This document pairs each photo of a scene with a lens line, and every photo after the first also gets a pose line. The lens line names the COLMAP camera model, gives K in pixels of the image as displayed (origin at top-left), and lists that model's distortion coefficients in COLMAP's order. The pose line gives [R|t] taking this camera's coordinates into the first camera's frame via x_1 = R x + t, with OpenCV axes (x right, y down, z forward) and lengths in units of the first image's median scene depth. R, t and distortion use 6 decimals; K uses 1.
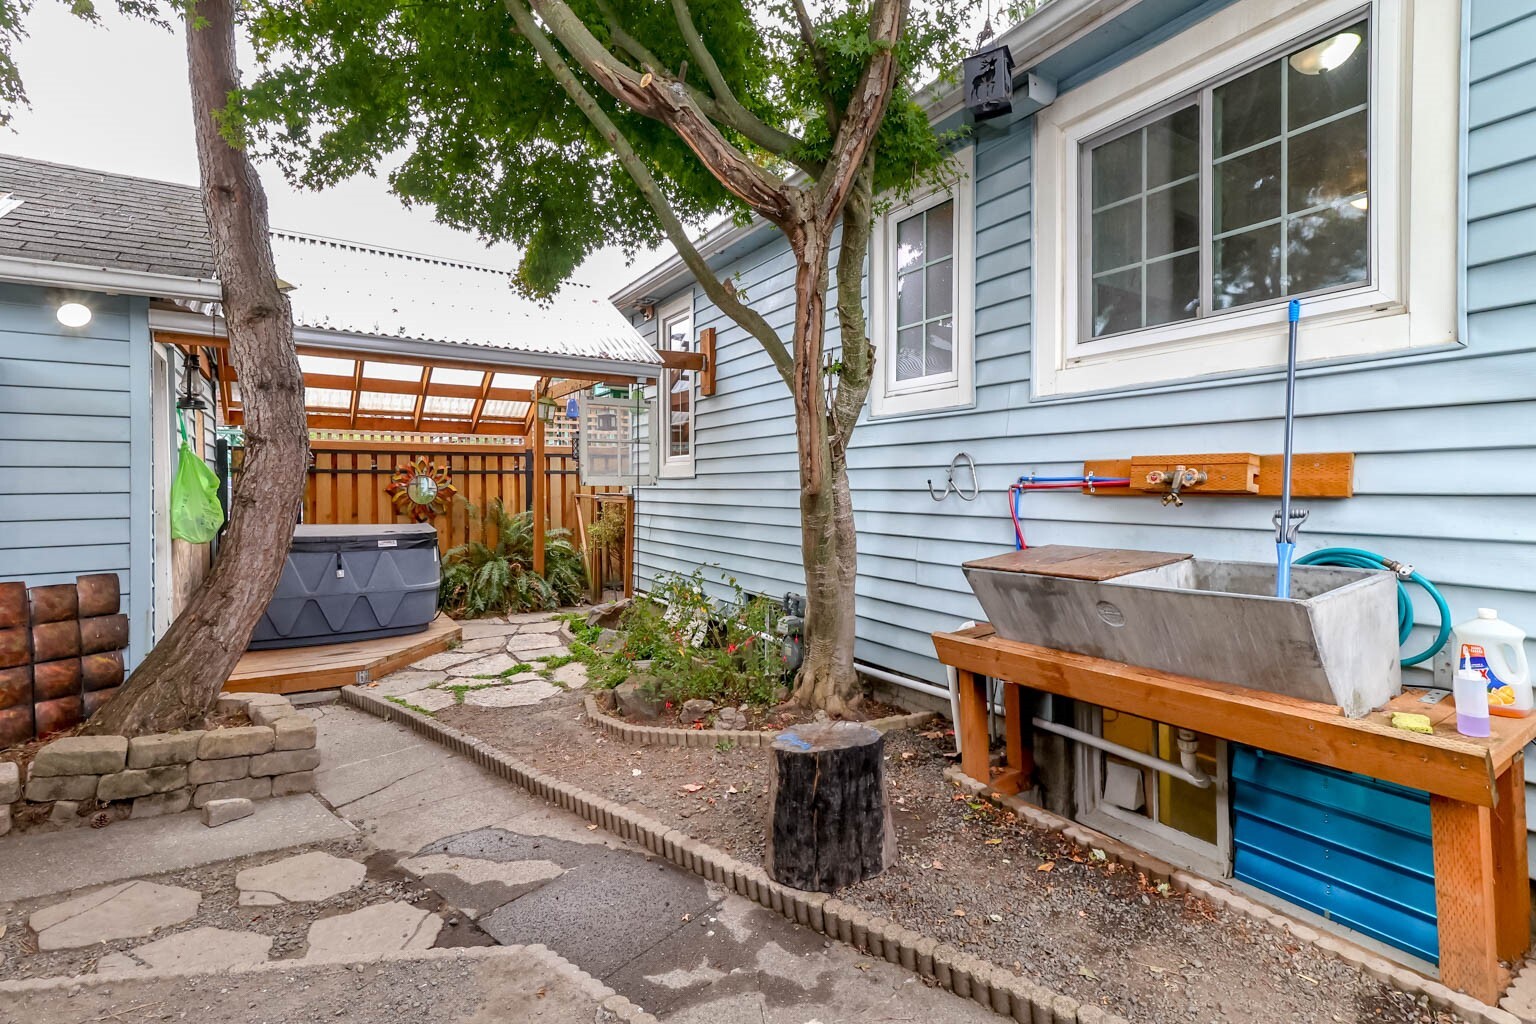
lens RADIAL K [[700.6, 0, 774.5], [0, 700.6, 485.7], [0, 0, 1]] dist [0.020093, 0.001575]
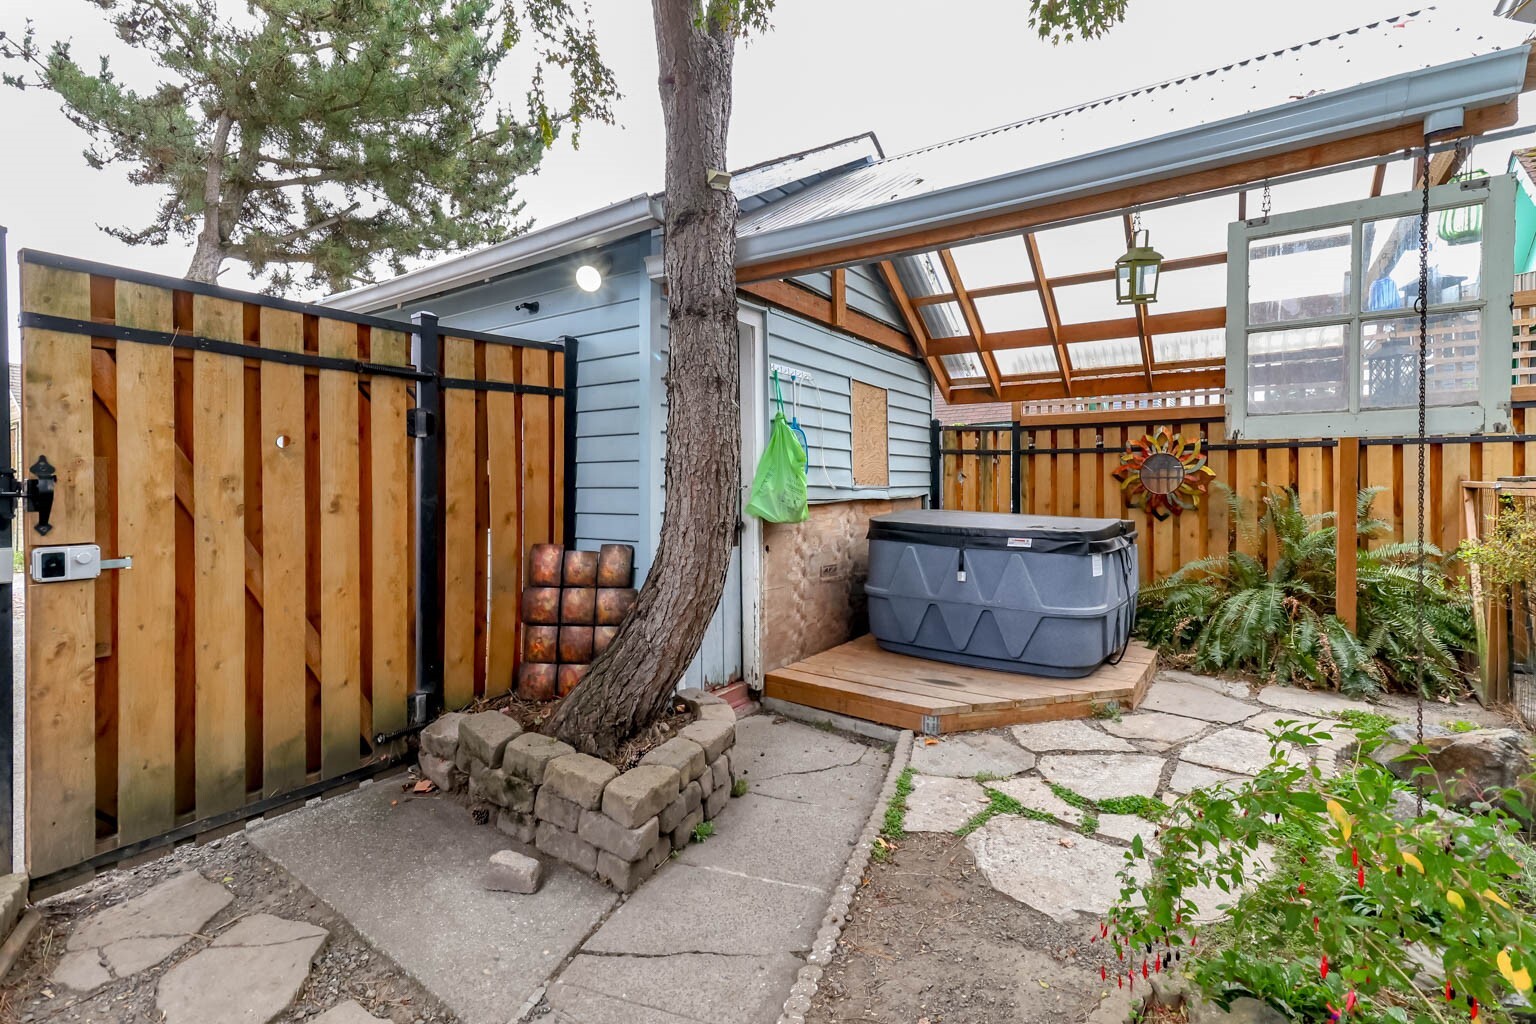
lens RADIAL K [[700.6, 0, 788.6], [0, 700.6, 489.4], [0, 0, 1]] dist [0.020093, 0.001575]
pose [[0.389005, 0.009412, -0.921187, 0.018051], [-0.005610, 0.999953, 0.007848, 0.039628], [0.921218, 0.002114, 0.389040, 0.827282]]
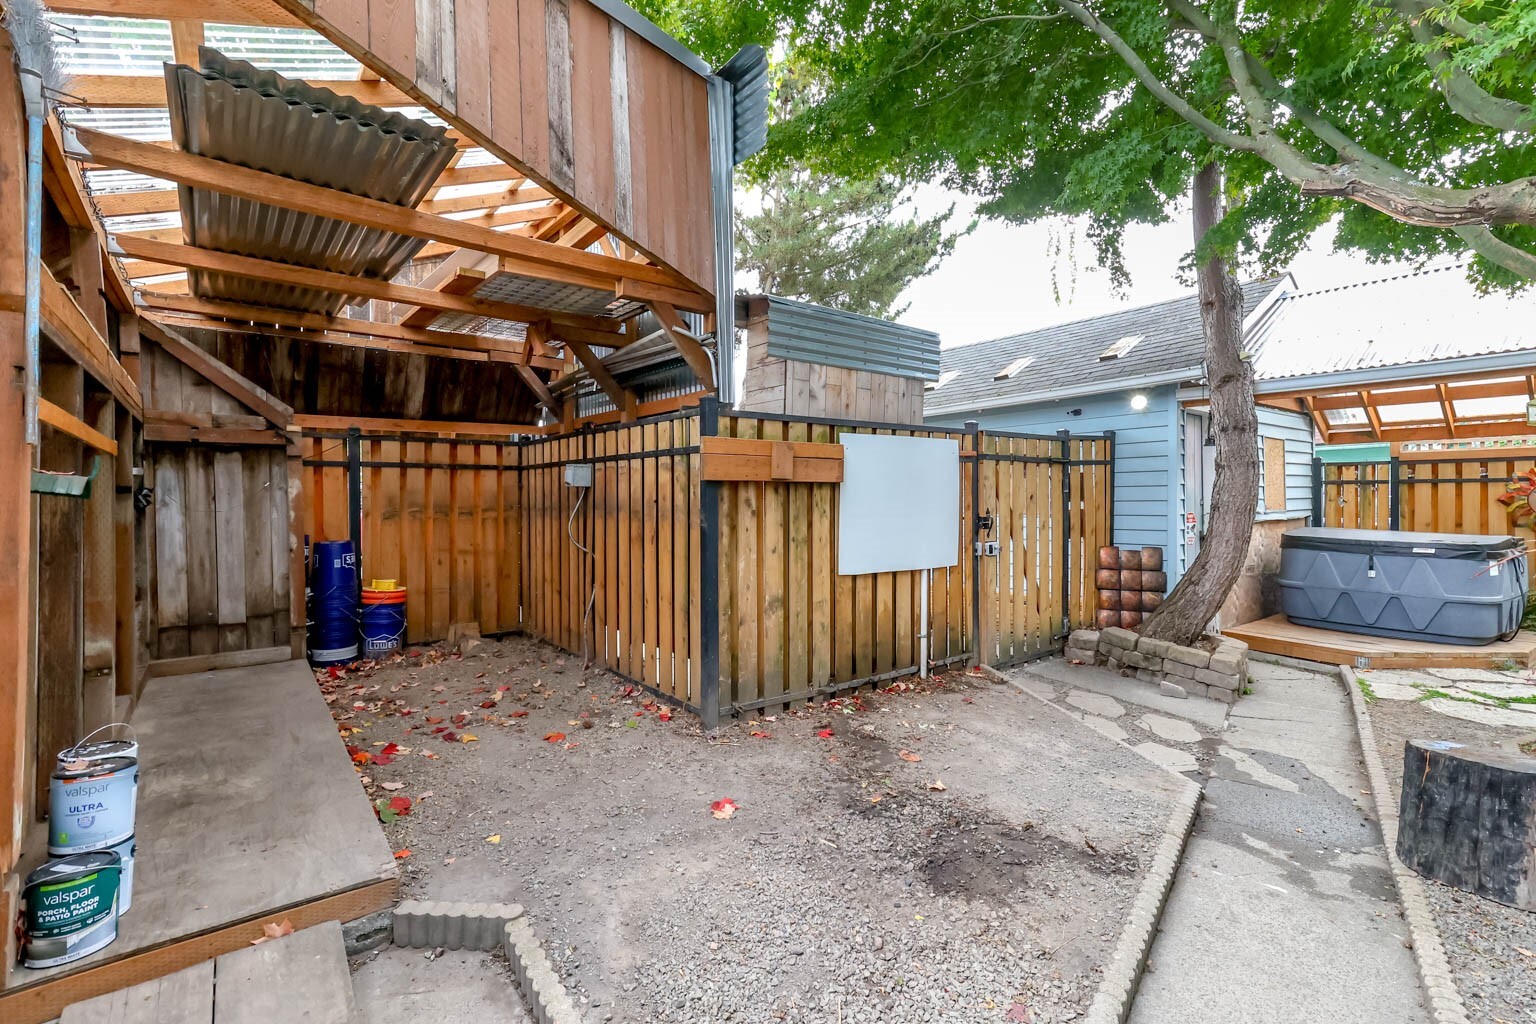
lens RADIAL K [[700.6, 0, 779.2], [0, 700.6, 506.3], [0, 0, 1]] dist [0.020093, 0.001575]
pose [[0.072067, 0.014696, -0.997292, 0.695569], [0.003833, 0.999880, 0.015011, -0.005695], [0.997392, -0.004904, 0.072002, -0.036571]]
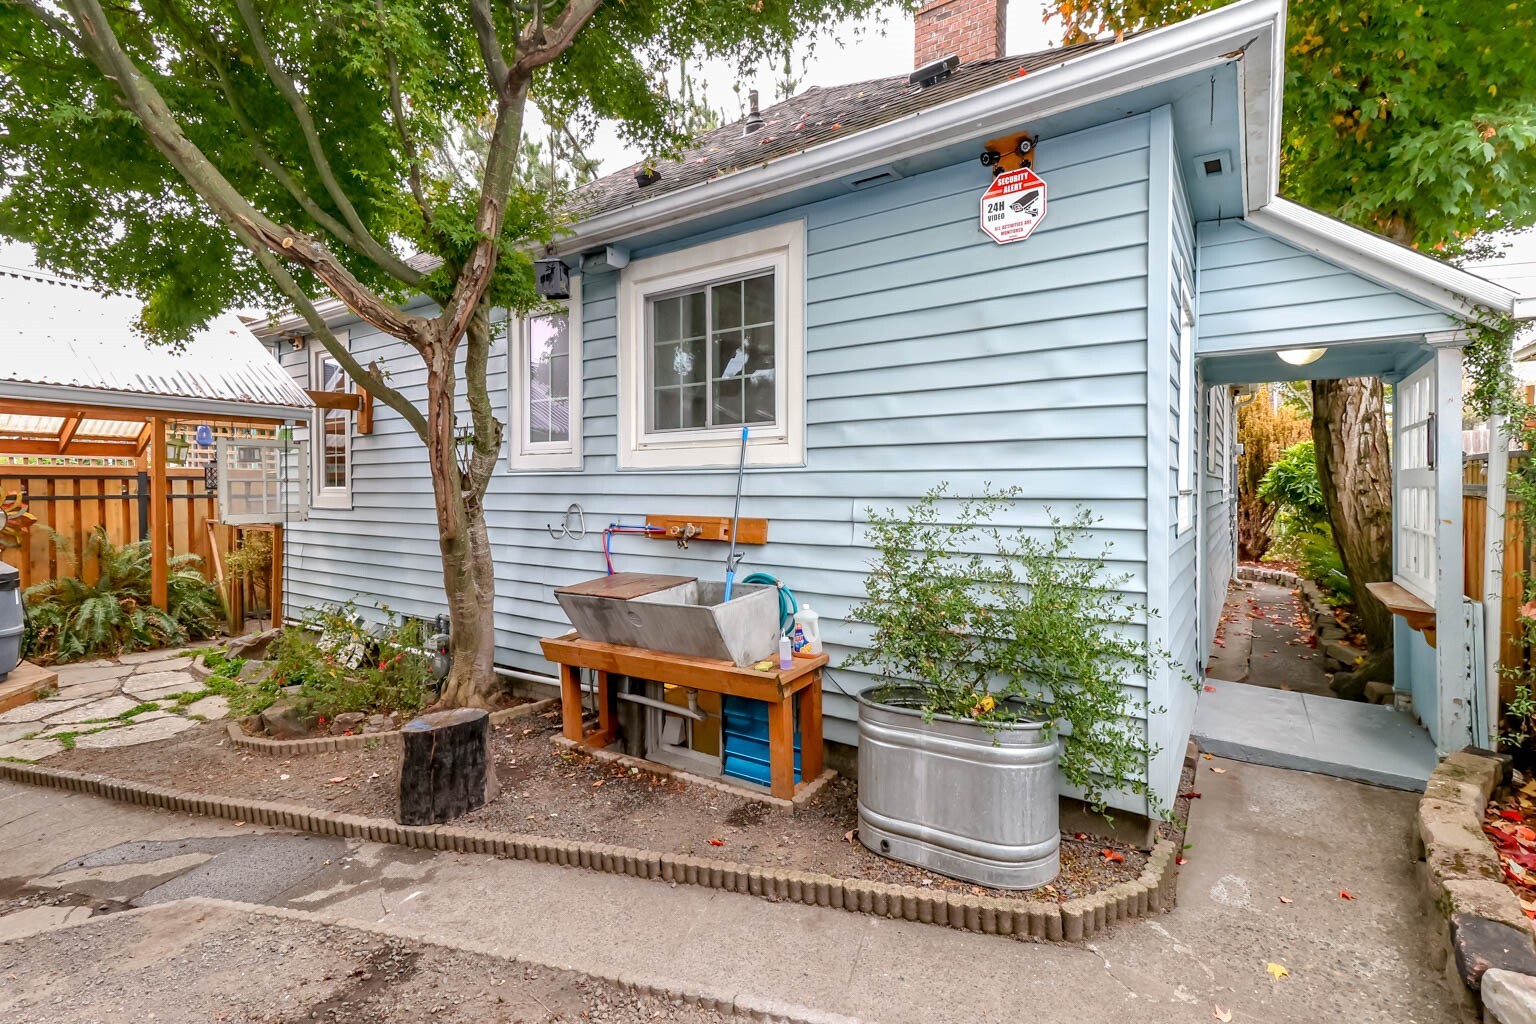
lens RADIAL K [[700.6, 0, 763.8], [0, 700.6, 502.2], [0, 0, 1]] dist [0.020093, 0.001575]
pose [[0.922007, -0.004180, 0.387151, 0.082366], [-0.003180, 0.999826, 0.018367, -0.075890], [-0.387160, -0.018166, 0.921834, -0.383658]]
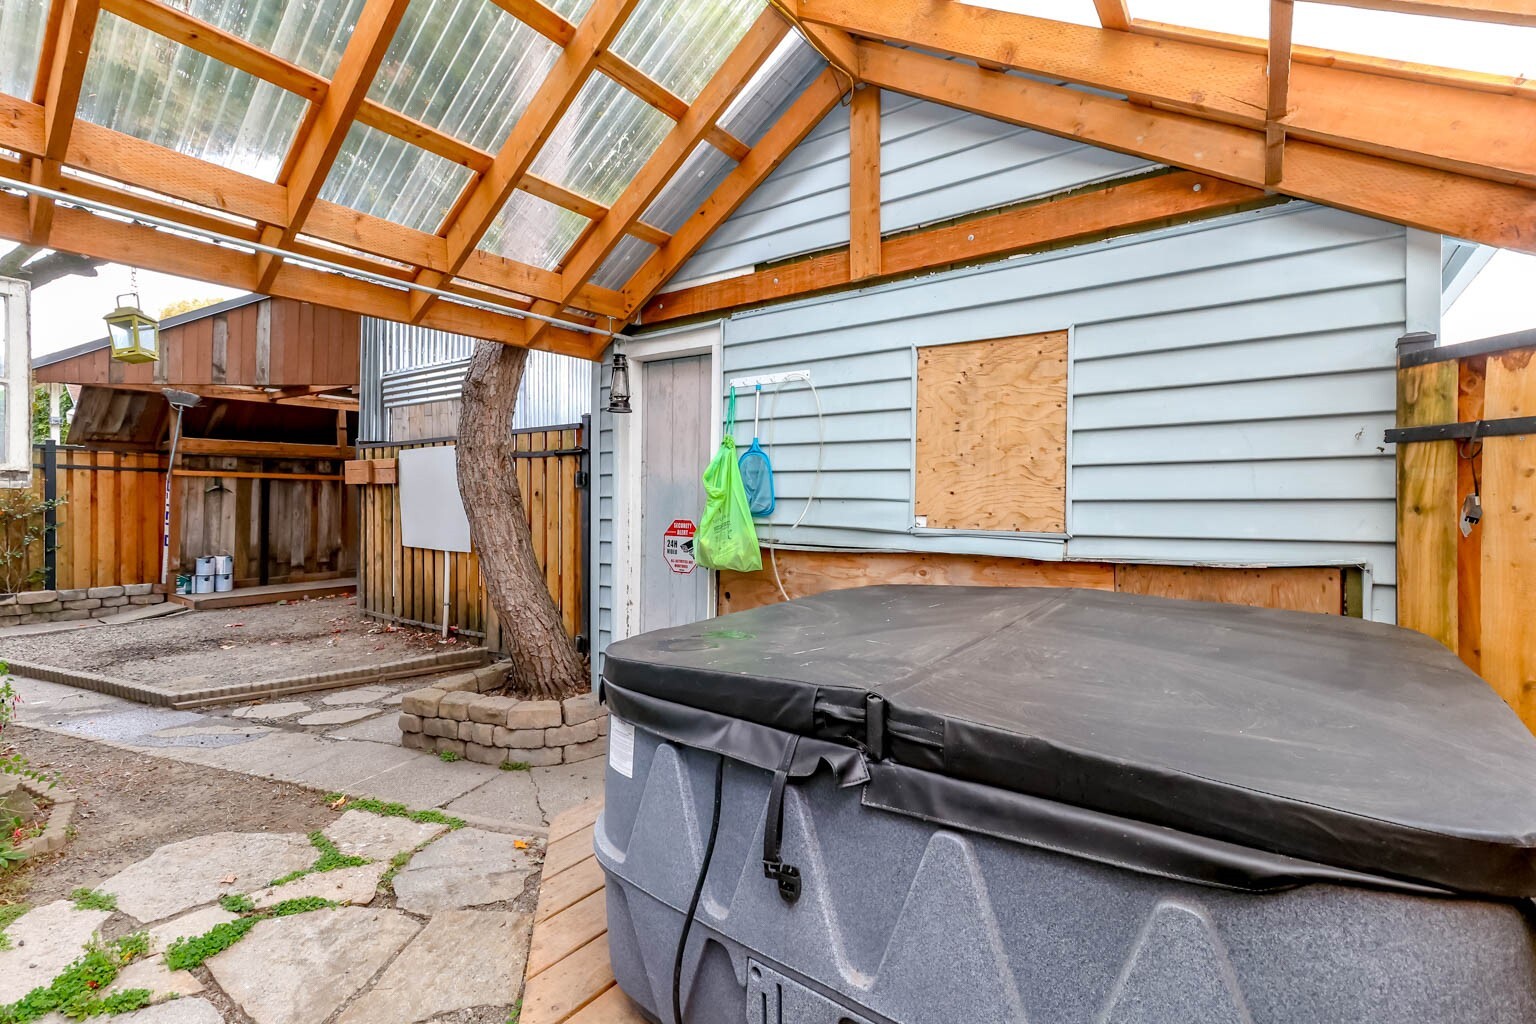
lens RADIAL K [[700.6, 0, 774.3], [0, 700.6, 504.6], [0, 0, 1]] dist [0.020093, 0.001575]
pose [[-0.932003, 0.003183, -0.362438, -0.886239], [-0.002067, 0.999899, 0.014095, -0.001520], [0.362446, 0.013886, -0.931901, 2.420961]]
